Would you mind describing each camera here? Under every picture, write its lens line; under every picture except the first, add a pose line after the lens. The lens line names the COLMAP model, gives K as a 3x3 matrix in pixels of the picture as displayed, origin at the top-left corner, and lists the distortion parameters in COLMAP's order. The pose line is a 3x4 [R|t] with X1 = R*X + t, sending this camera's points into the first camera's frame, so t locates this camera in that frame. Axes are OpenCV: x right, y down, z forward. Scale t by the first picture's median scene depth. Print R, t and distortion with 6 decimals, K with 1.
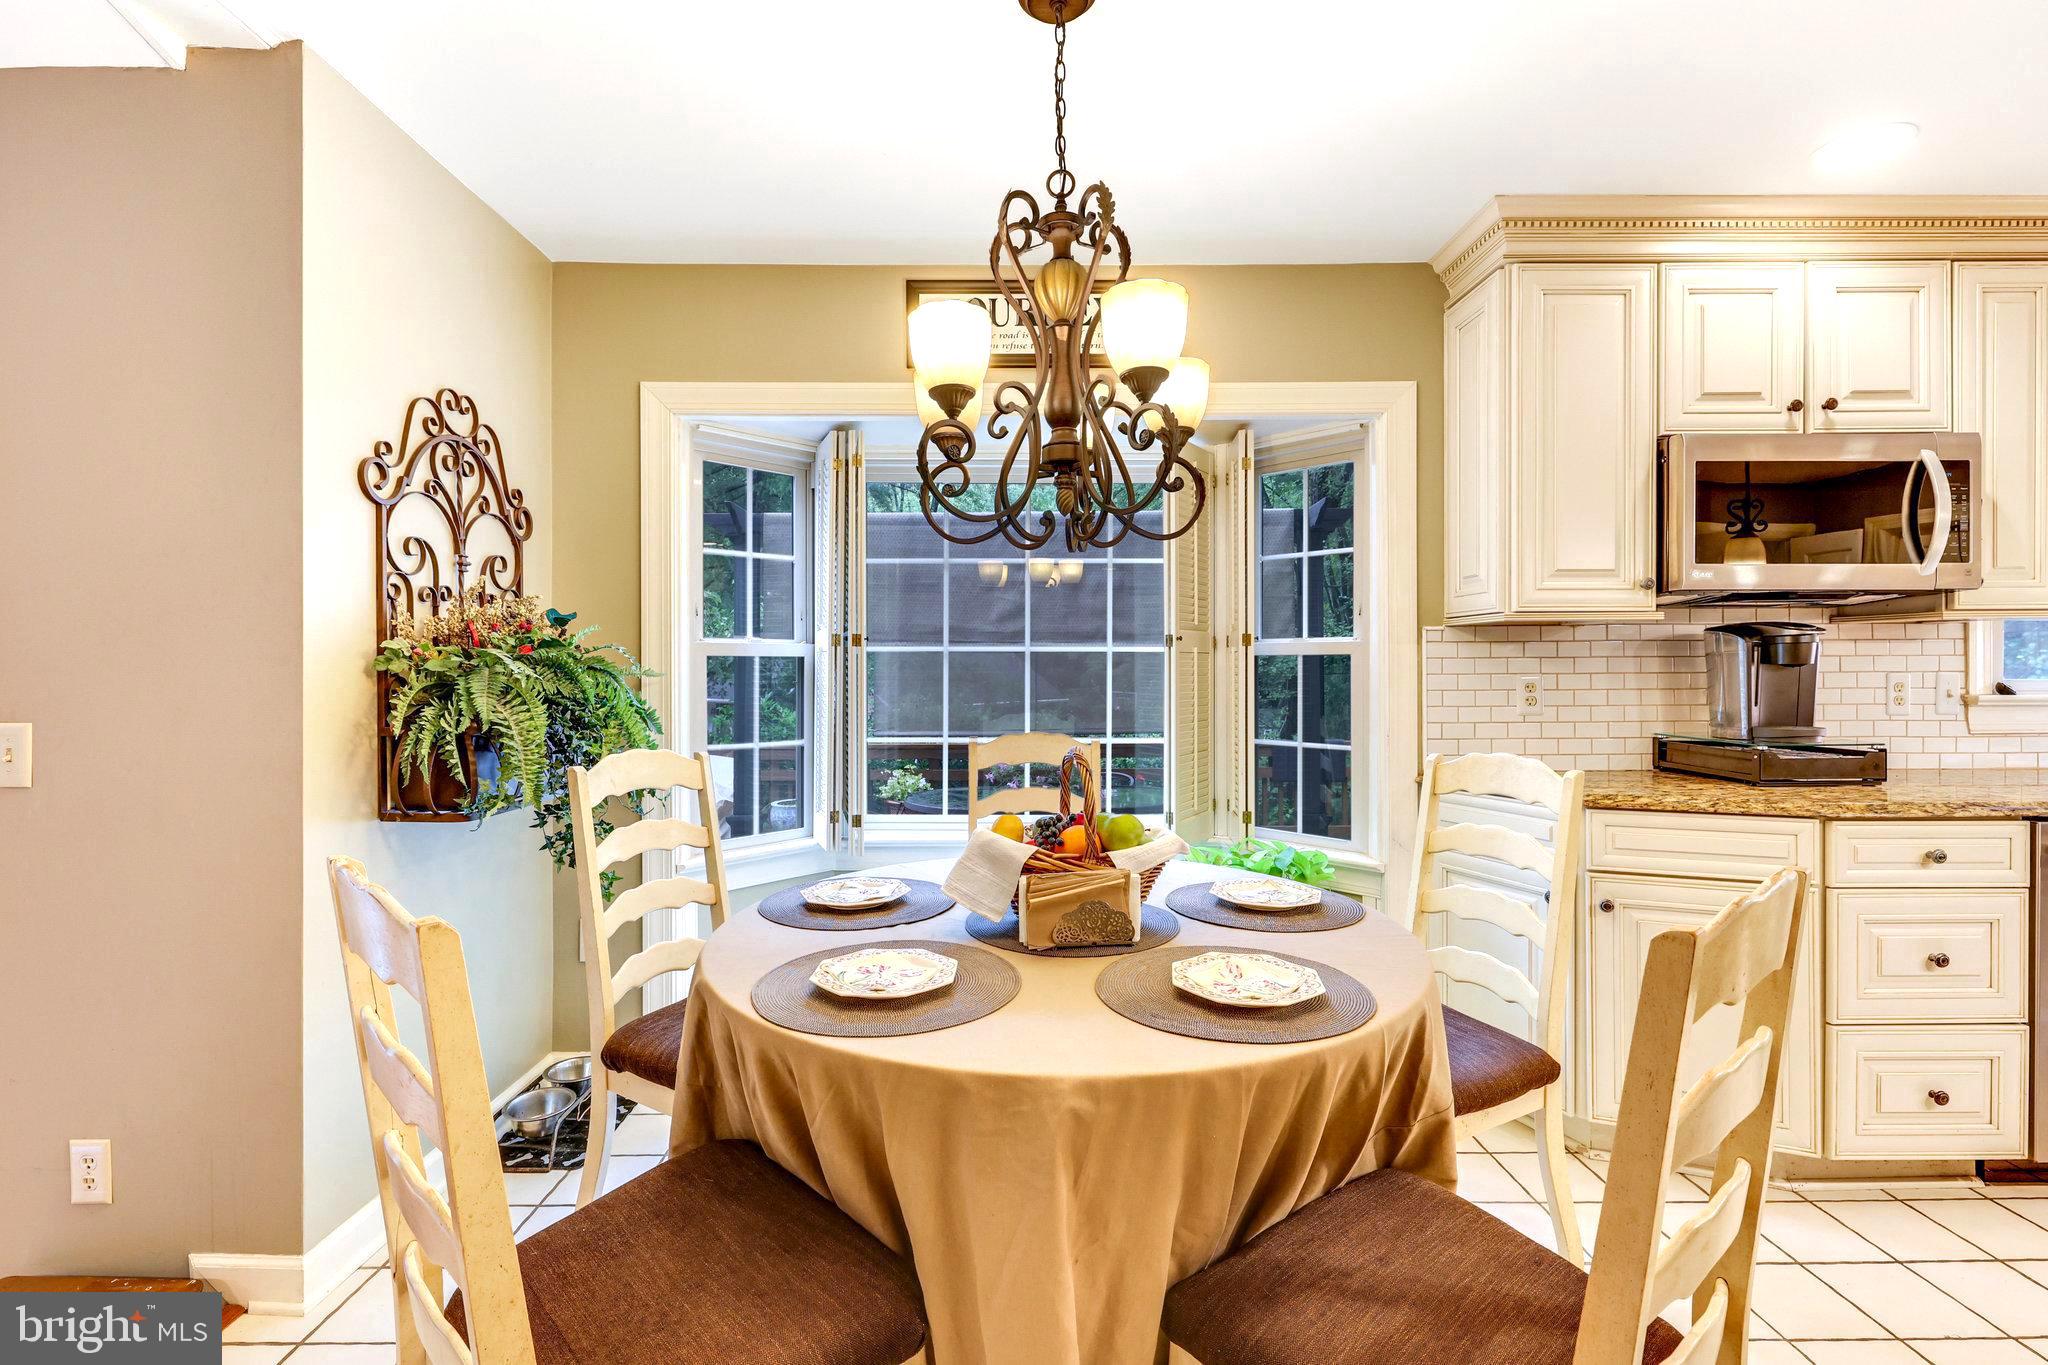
lens RADIAL K [[869.6, 0, 1028.3], [0, 869.6, 669.4], [0, 0, 1]] dist [-0.000042, 0.000039]
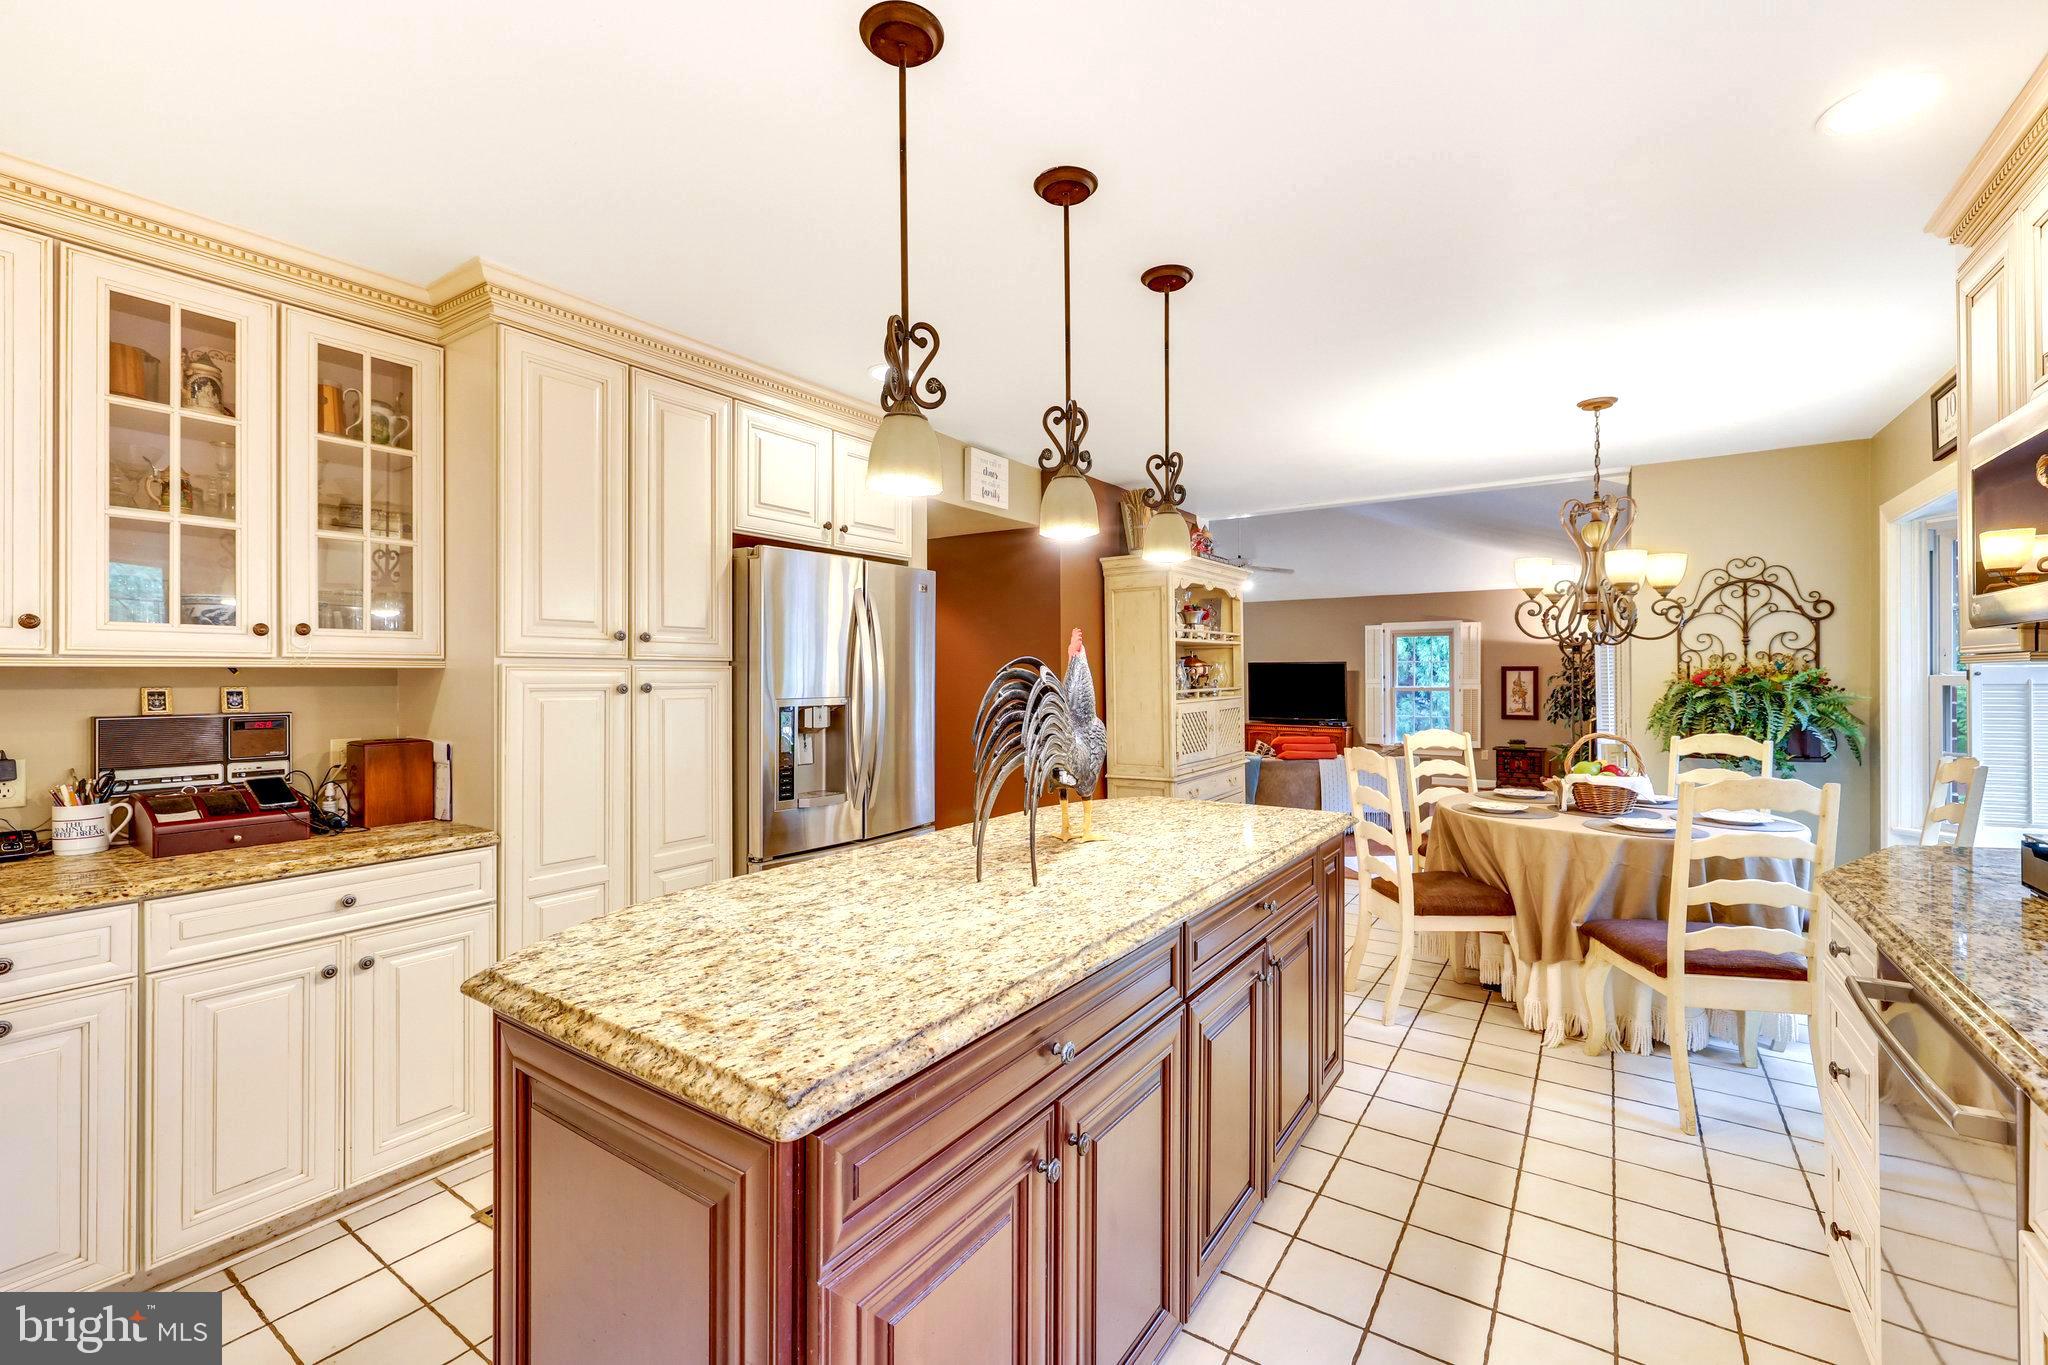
lens RADIAL K [[897.6, 0, 1023.3], [0, 897.6, 674.1], [0, 0, 1]] dist [0.002068, -0.000089]
pose [[-0.554774, 0.004545, -0.831989, 1.908868], [0.005595, 0.999983, 0.001732, -0.053702], [0.831982, -0.003694, -0.554790, 0.717609]]
